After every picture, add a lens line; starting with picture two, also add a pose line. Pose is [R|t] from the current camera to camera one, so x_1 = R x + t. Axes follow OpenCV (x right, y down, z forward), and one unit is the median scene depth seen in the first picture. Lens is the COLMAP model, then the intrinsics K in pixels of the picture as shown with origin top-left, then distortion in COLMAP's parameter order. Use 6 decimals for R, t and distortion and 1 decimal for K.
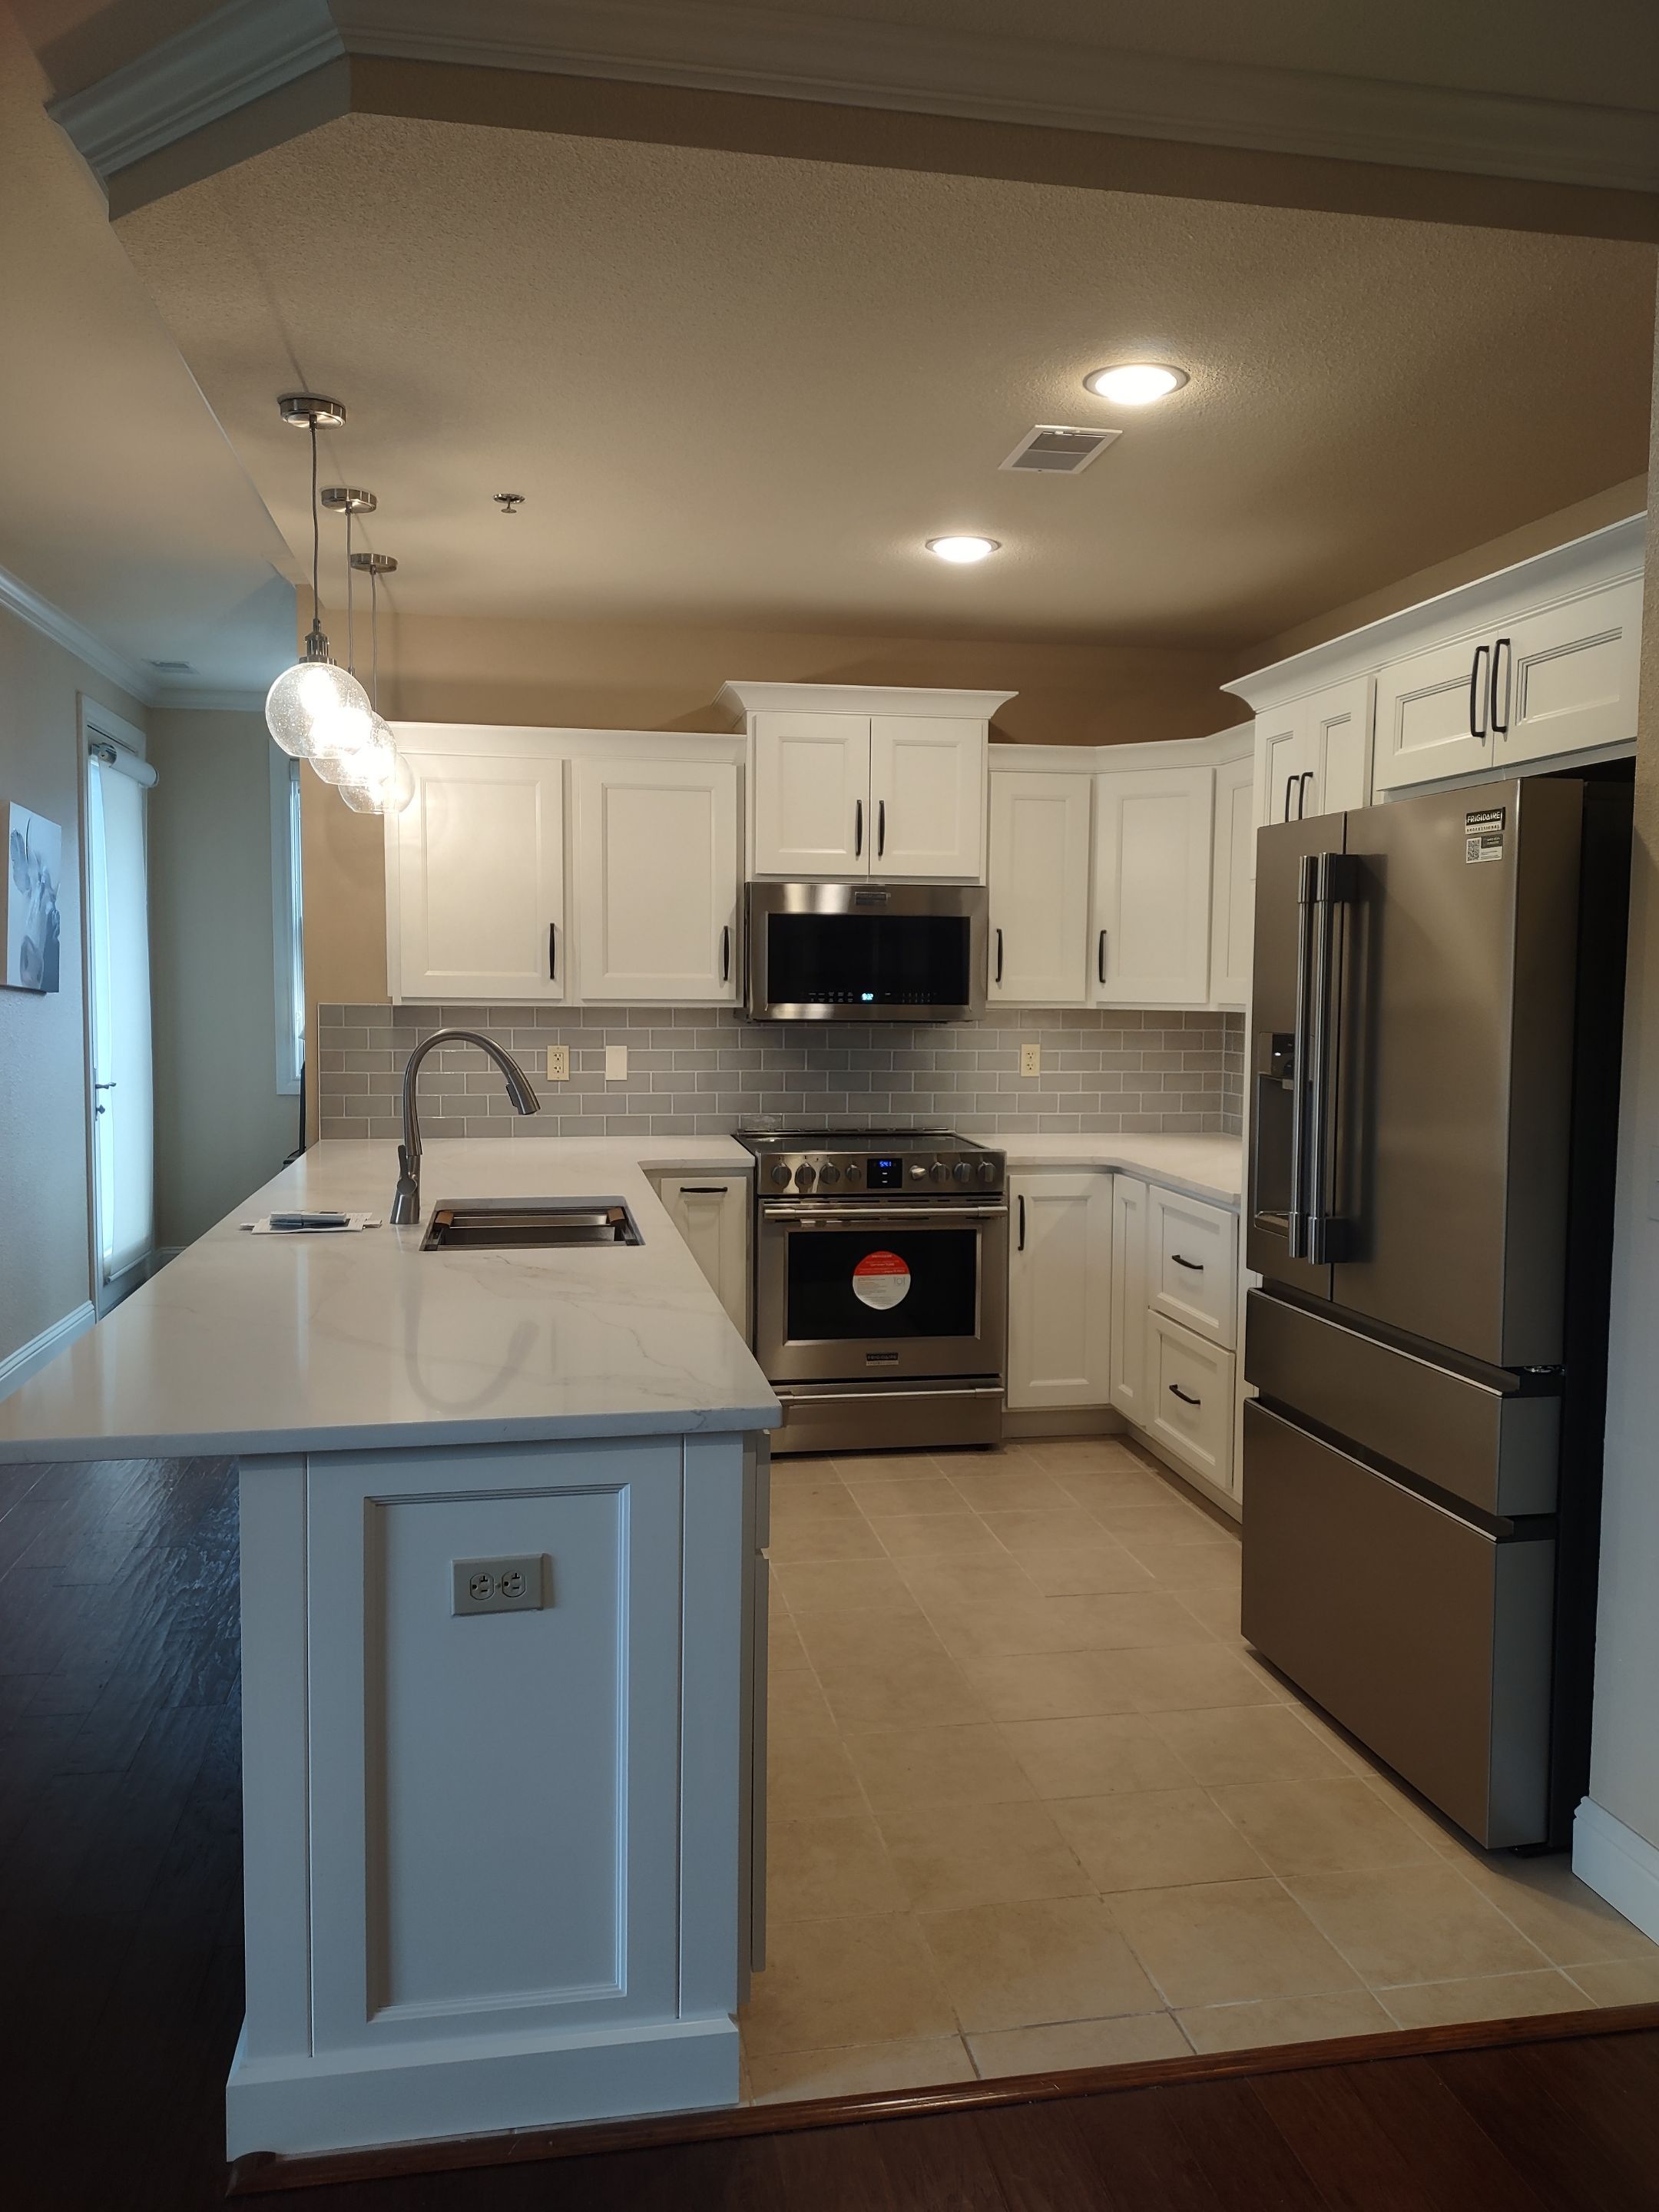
lens RADIAL K [[1664.4, 0, 847.5], [0, 1664.4, 1096.0], [0, 0, 1]] dist [0.075395, -0.030836]
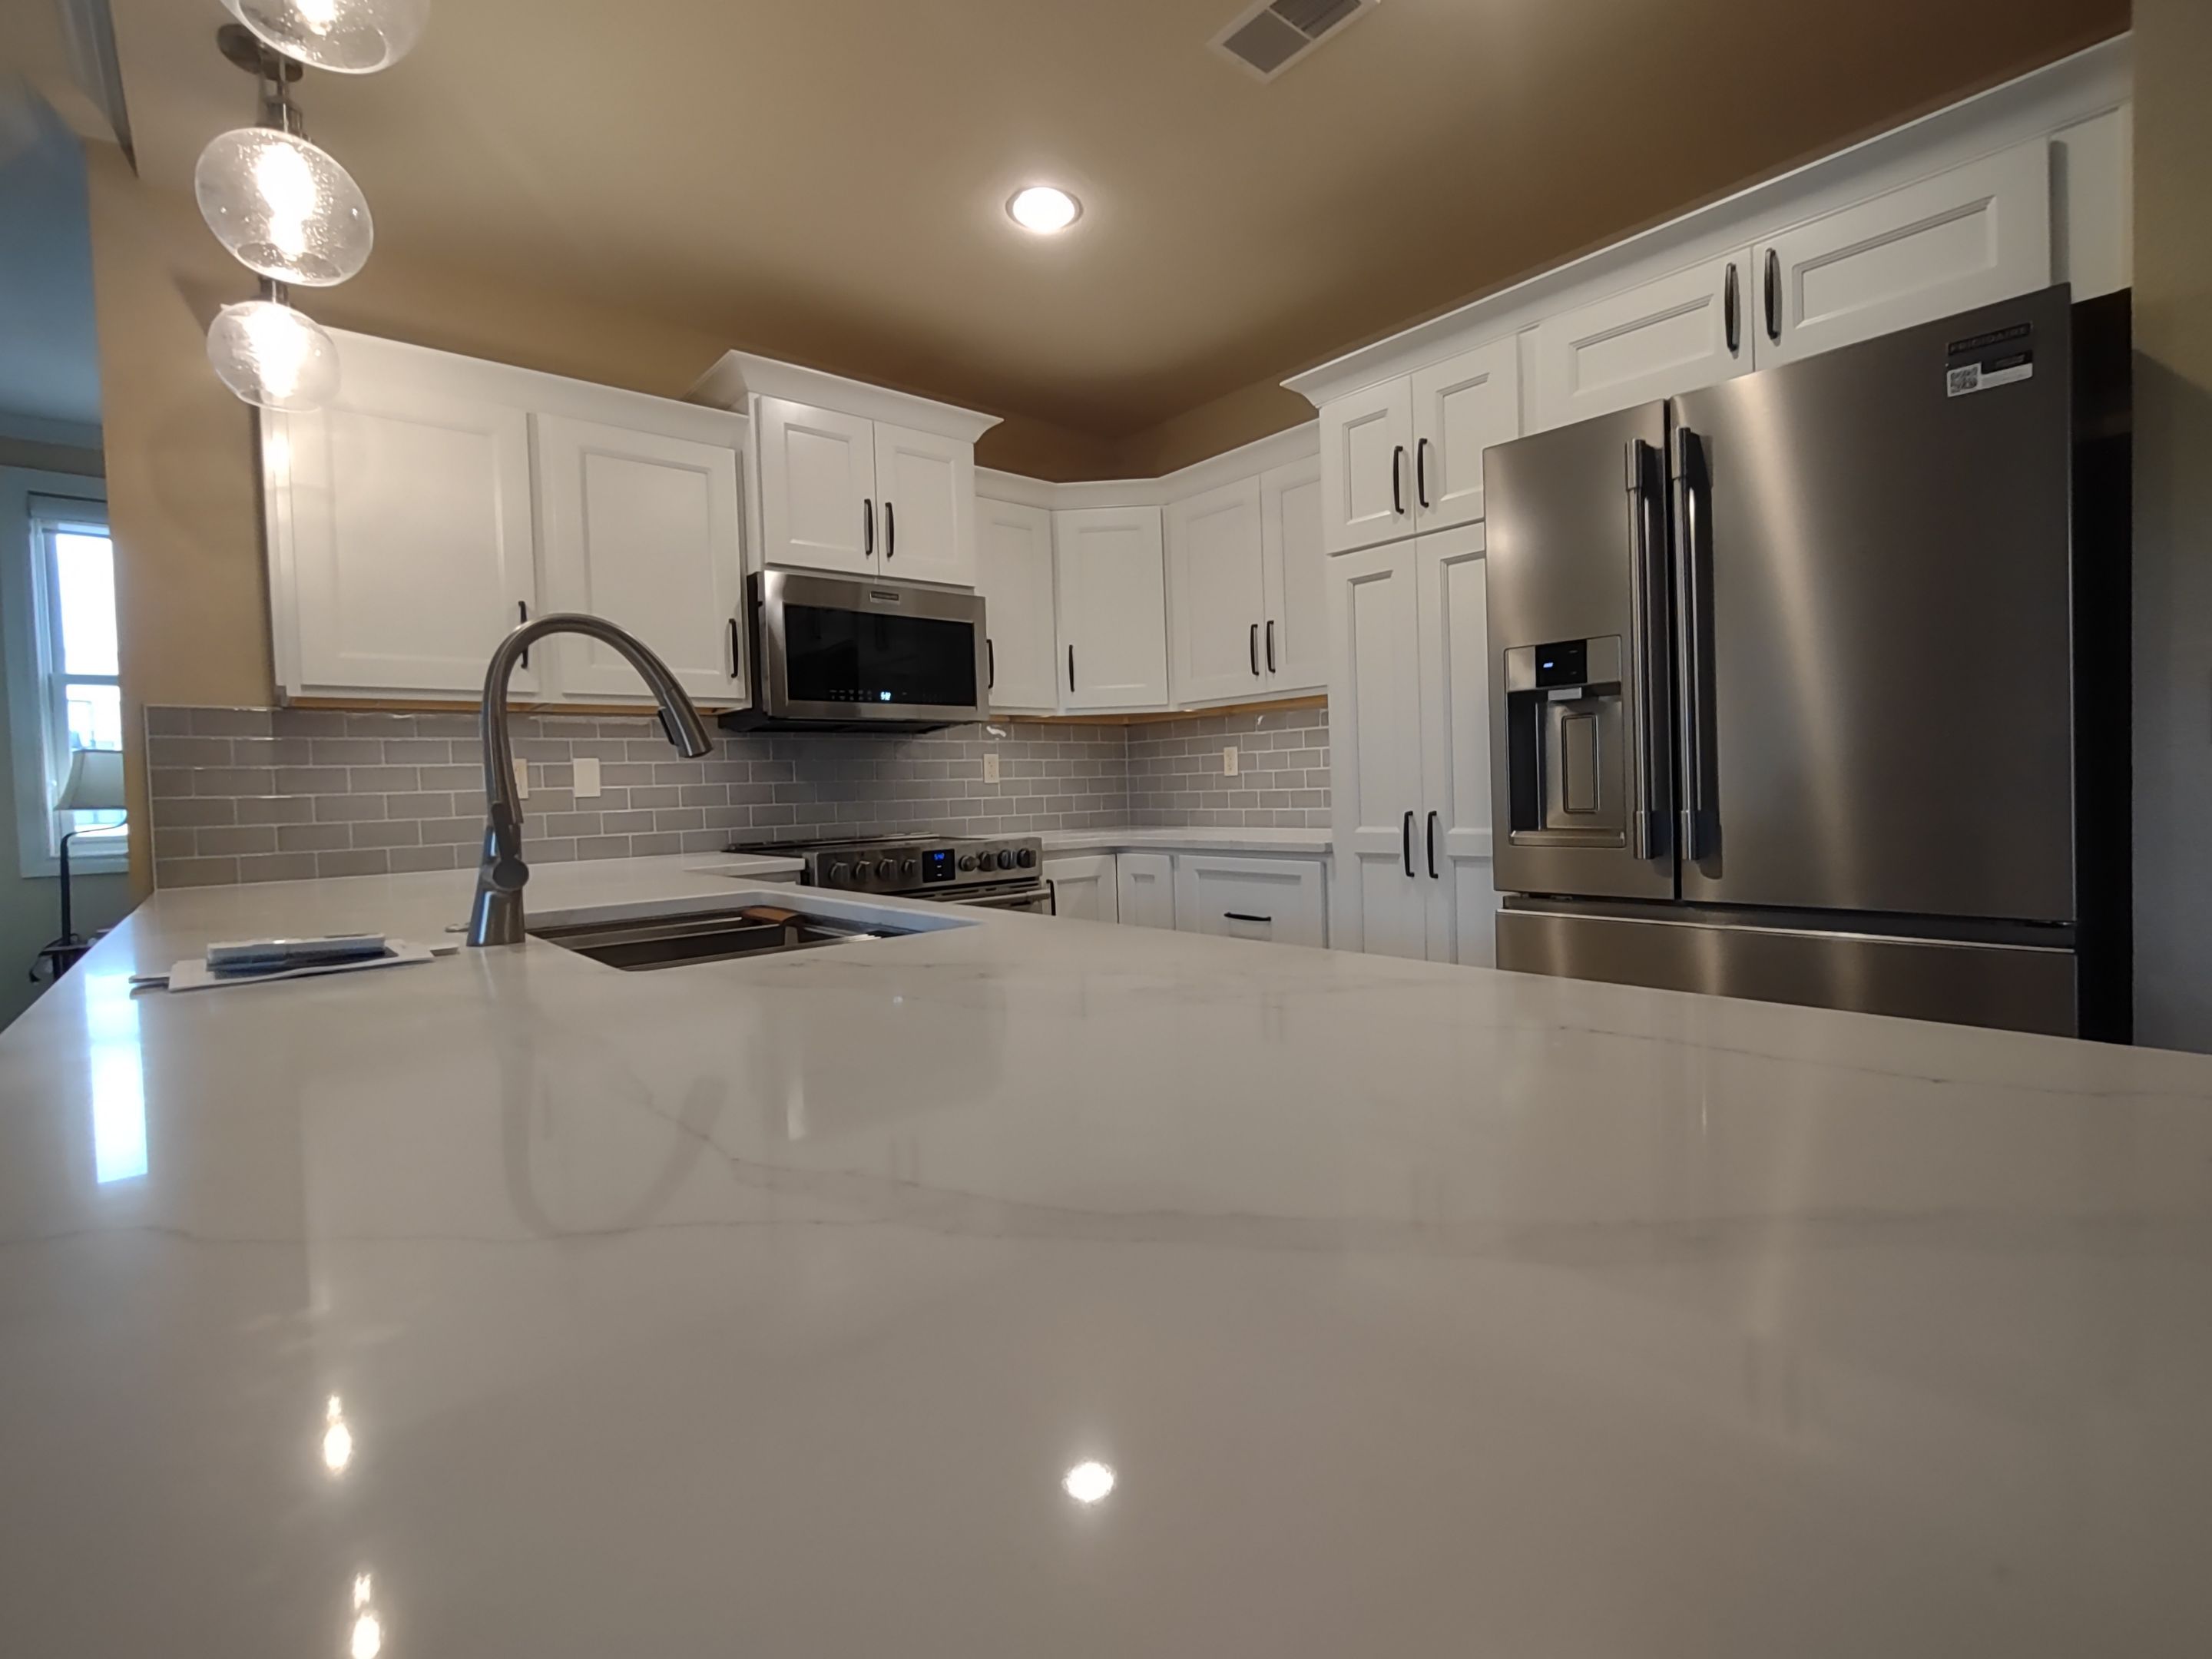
lens RADIAL K [[1009.4, 0, 1121.1], [0, 1009.4, 810.9], [0, 0, 1]] dist [-0.005327, 0.002840]
pose [[0.859727, -0.049140, 0.508384, -0.180405], [0.077969, 0.996322, -0.035548, 0.042293], [-0.504767, 0.070200, 0.860397, 0.420946]]
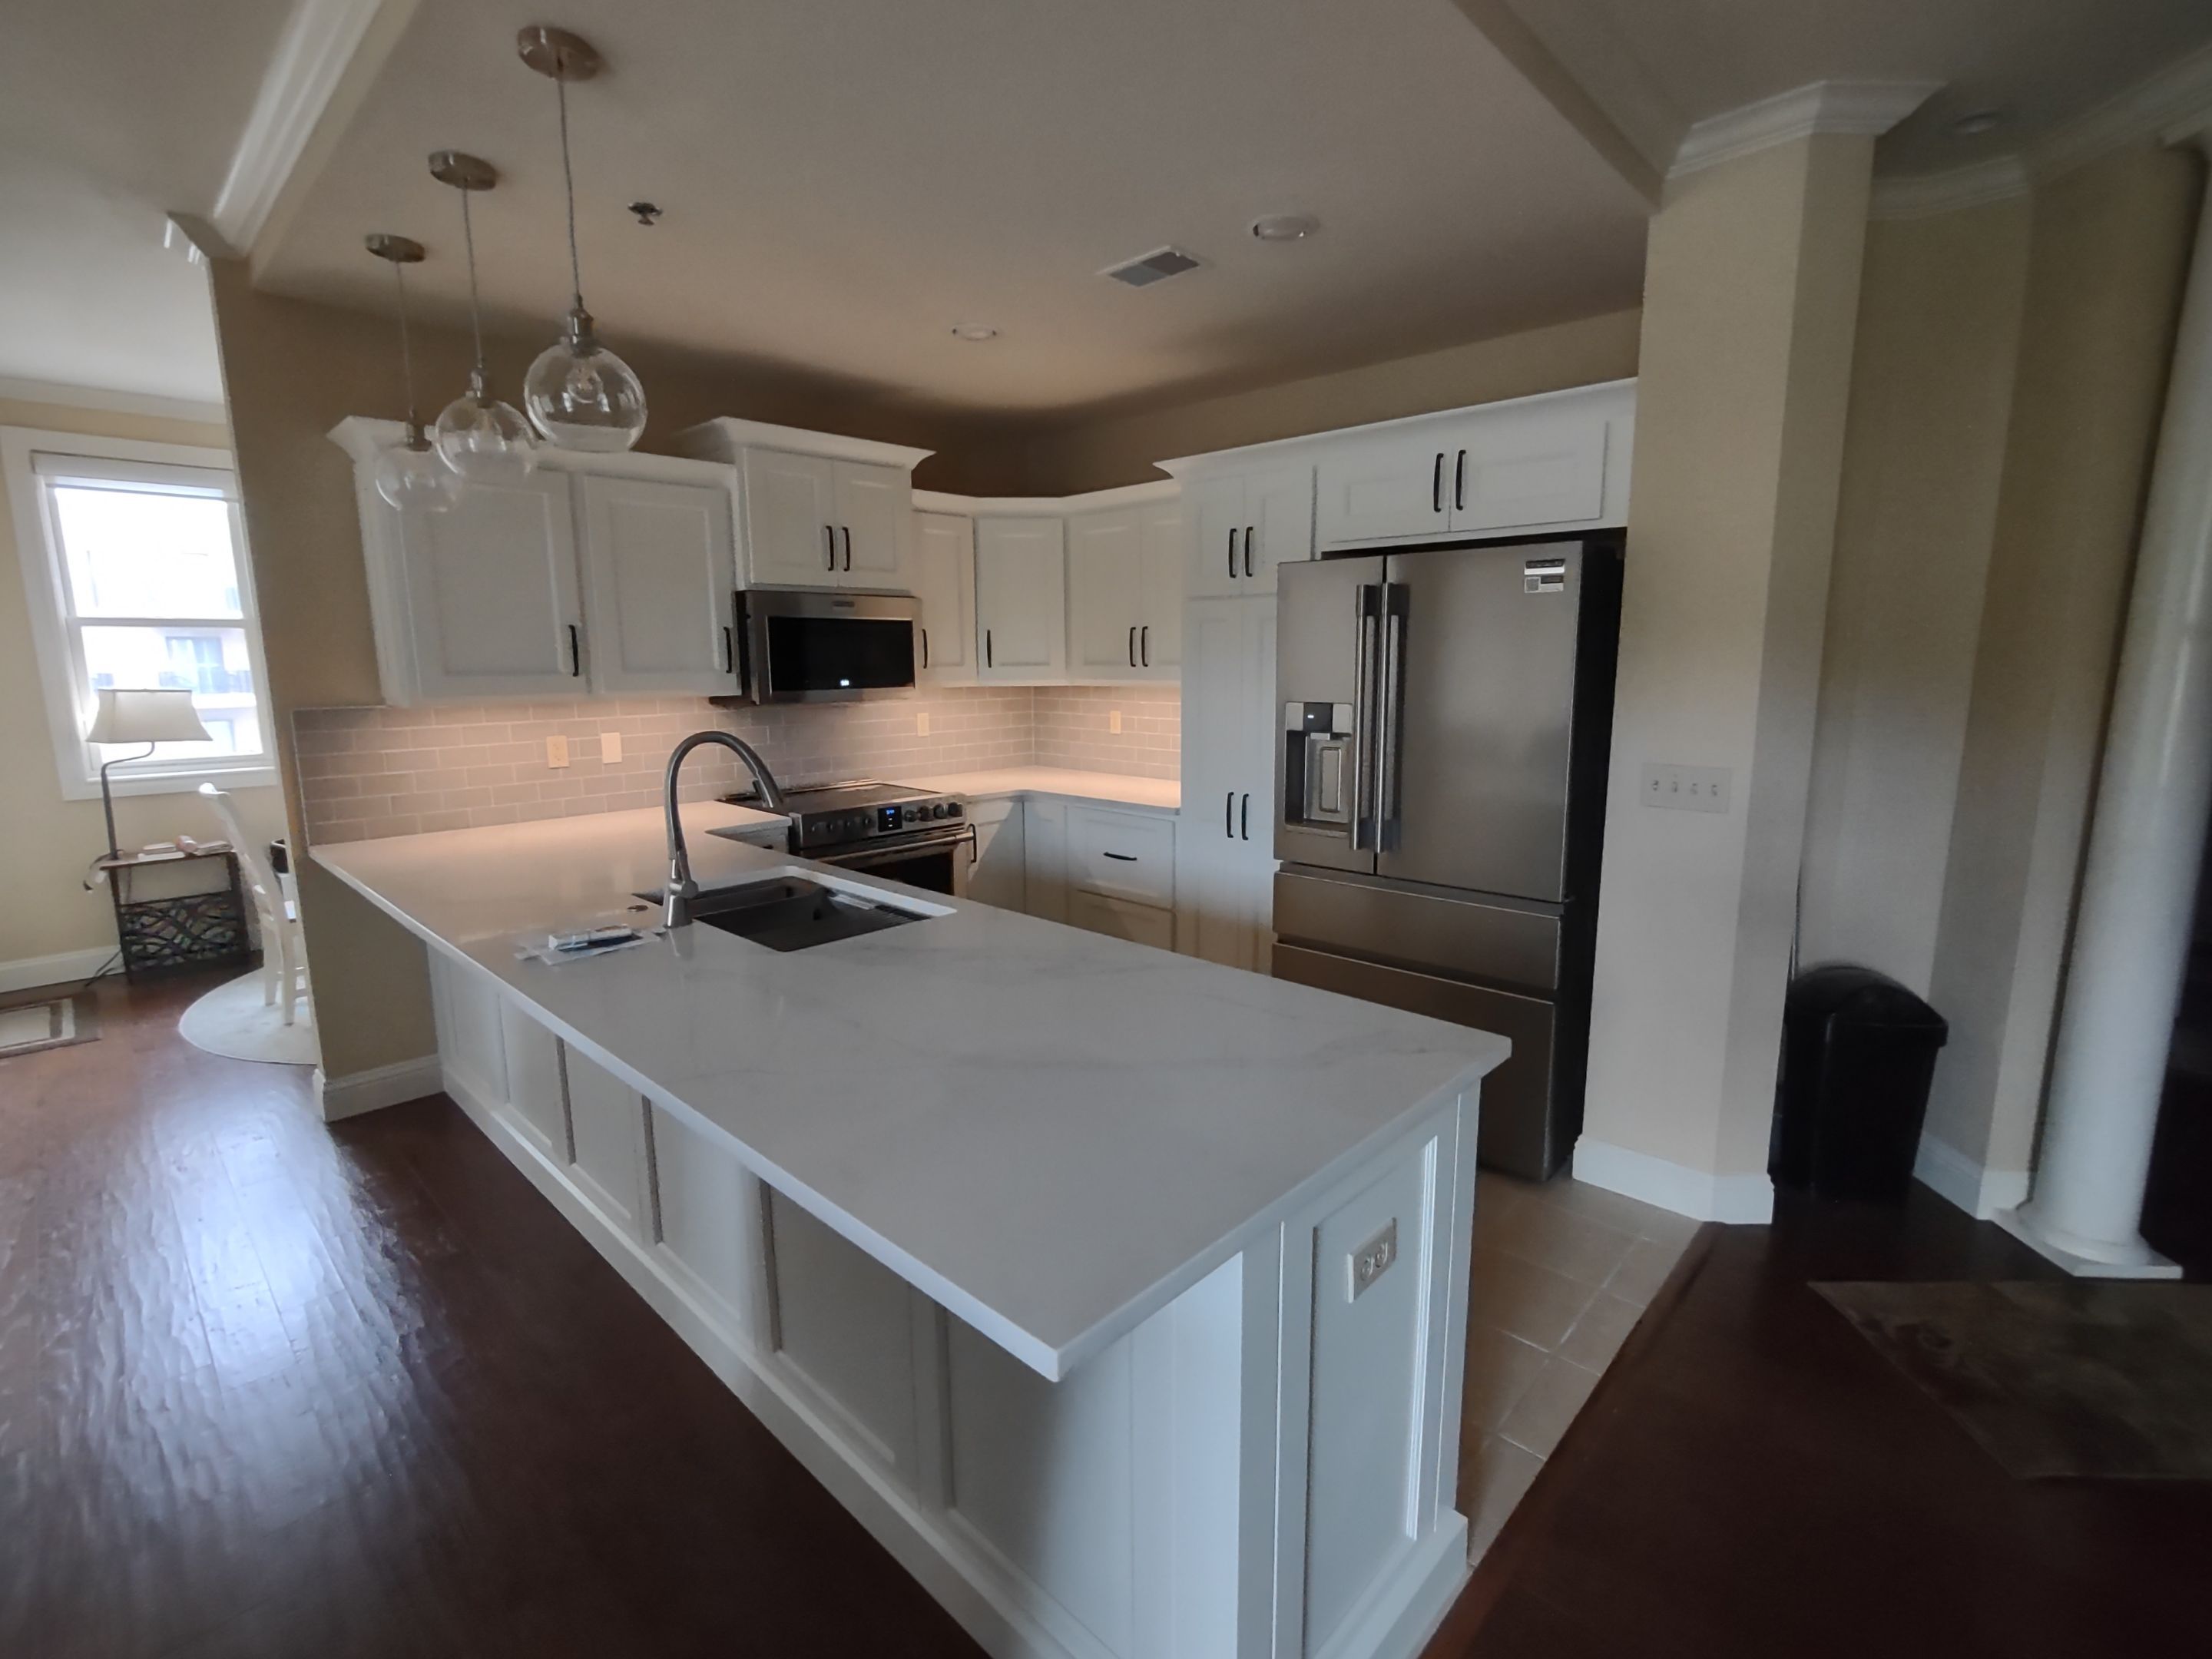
lens RADIAL K [[1009.4, 0, 1127.1], [0, 1009.4, 809.2], [0, 0, 1]] dist [-0.005327, 0.002840]
pose [[0.807169, -0.104419, 0.581011, -0.278636], [0.056975, 0.993417, 0.099385, -0.028205], [-0.587564, -0.047117, 0.807805, 0.244302]]
